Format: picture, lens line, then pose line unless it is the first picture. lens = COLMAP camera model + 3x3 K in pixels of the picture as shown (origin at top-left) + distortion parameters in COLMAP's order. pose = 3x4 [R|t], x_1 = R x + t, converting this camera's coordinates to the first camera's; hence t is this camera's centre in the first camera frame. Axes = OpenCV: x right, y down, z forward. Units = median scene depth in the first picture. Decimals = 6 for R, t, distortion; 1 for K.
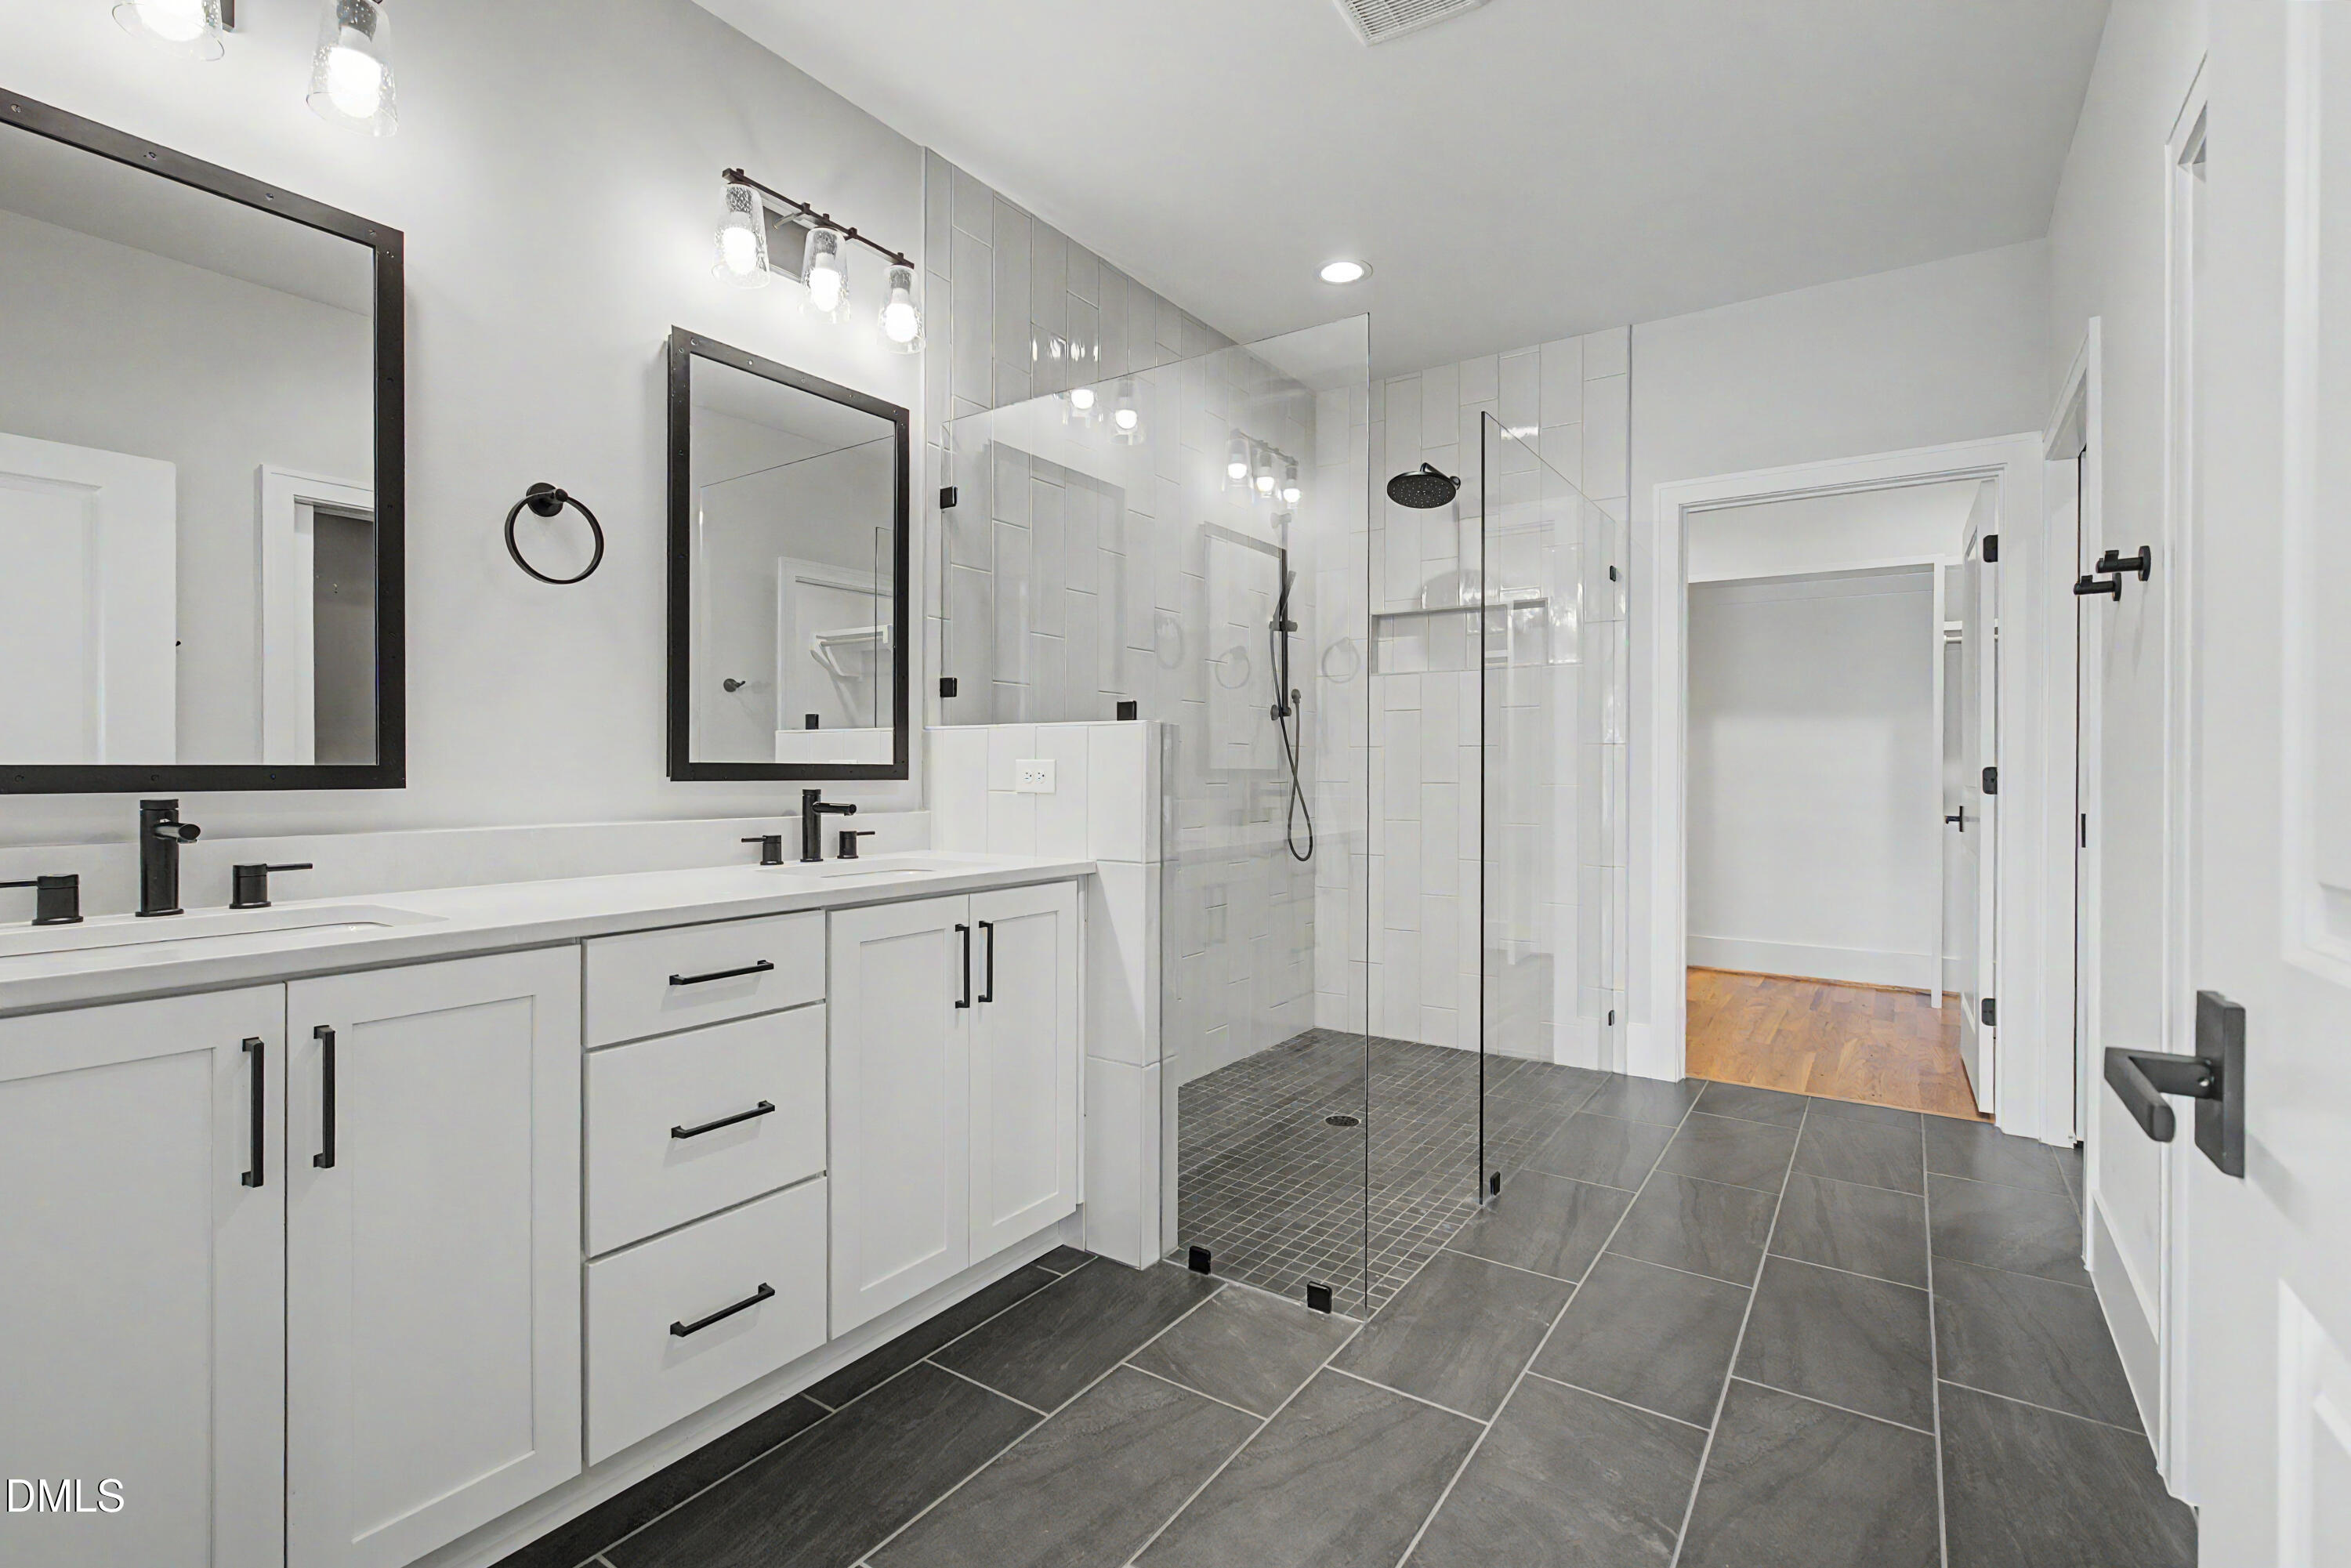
lens RADIAL K [[1070.8, 0, 1161.6], [0, 1070.8, 795.2], [0, 0, 1]] dist [-0.000217, 0.000841]
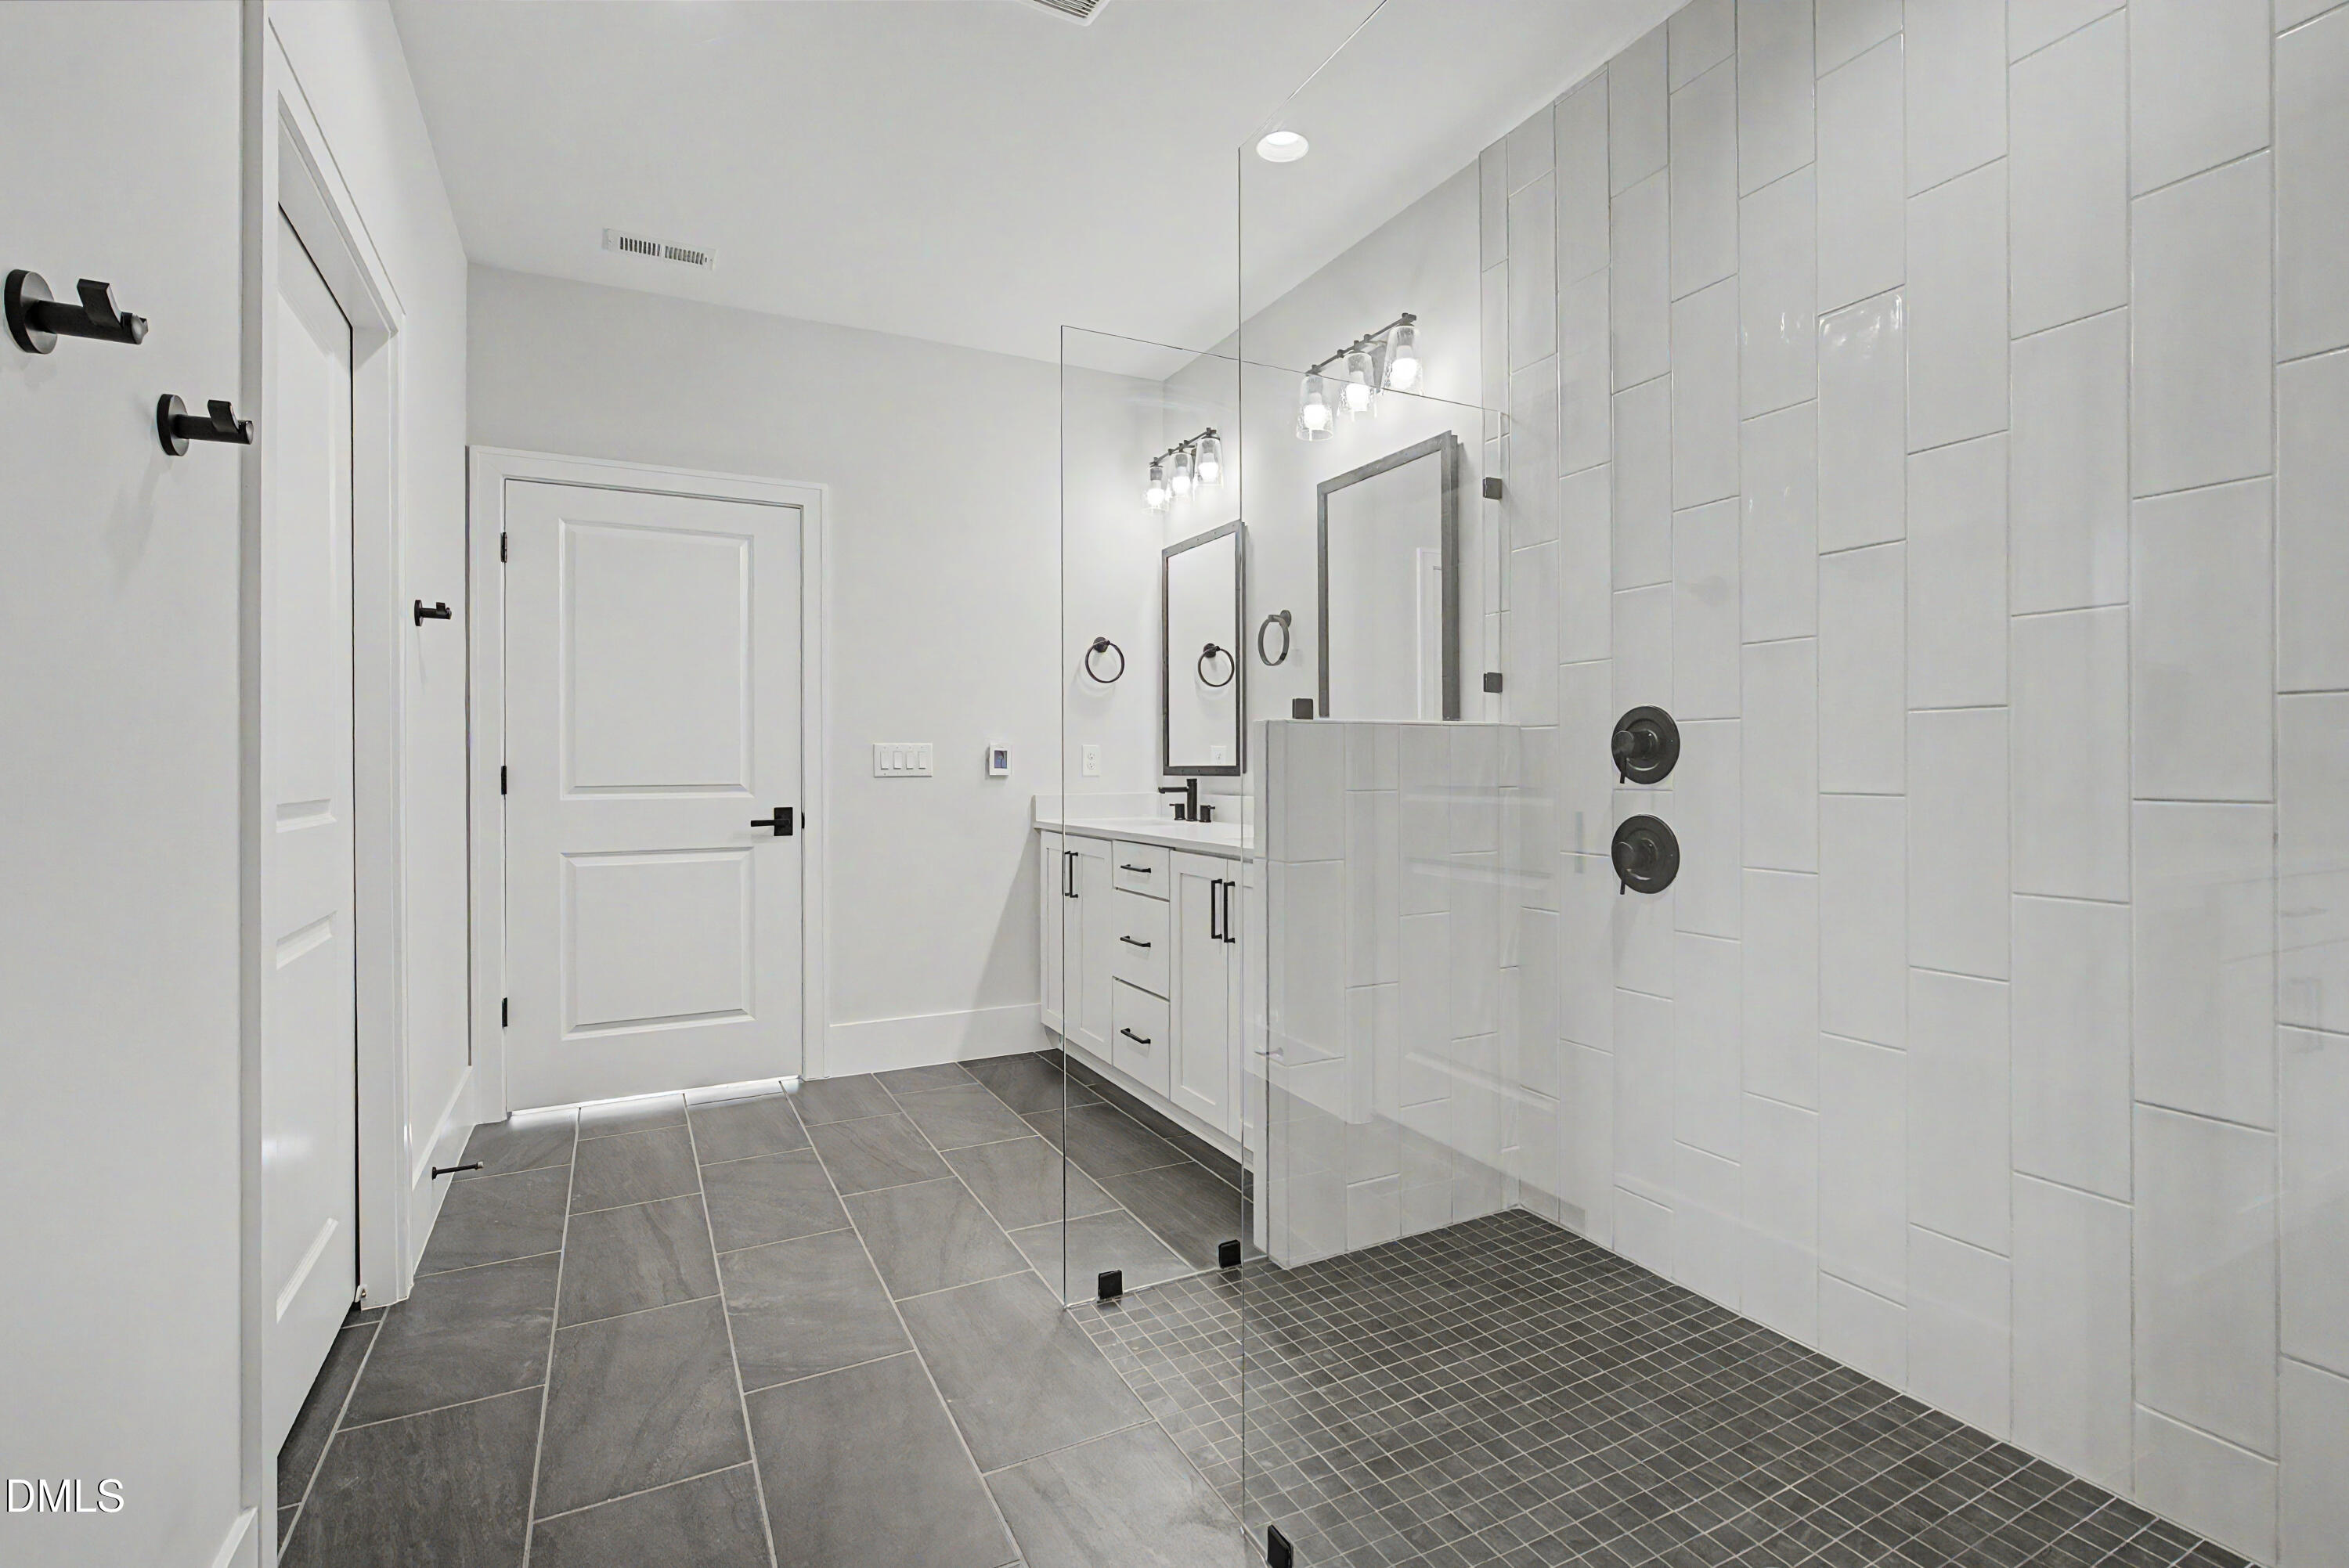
lens RADIAL K [[1069.8, 0, 1160.6], [0, 1069.8, 795.2], [0, 0, 1]] dist [-0.000217, 0.000841]
pose [[-0.476906, 0.019241, -0.878744, 1.117930], [-0.023195, 0.999137, 0.034466, -0.034824], [0.878648, 0.036820, -0.476048, 1.672037]]
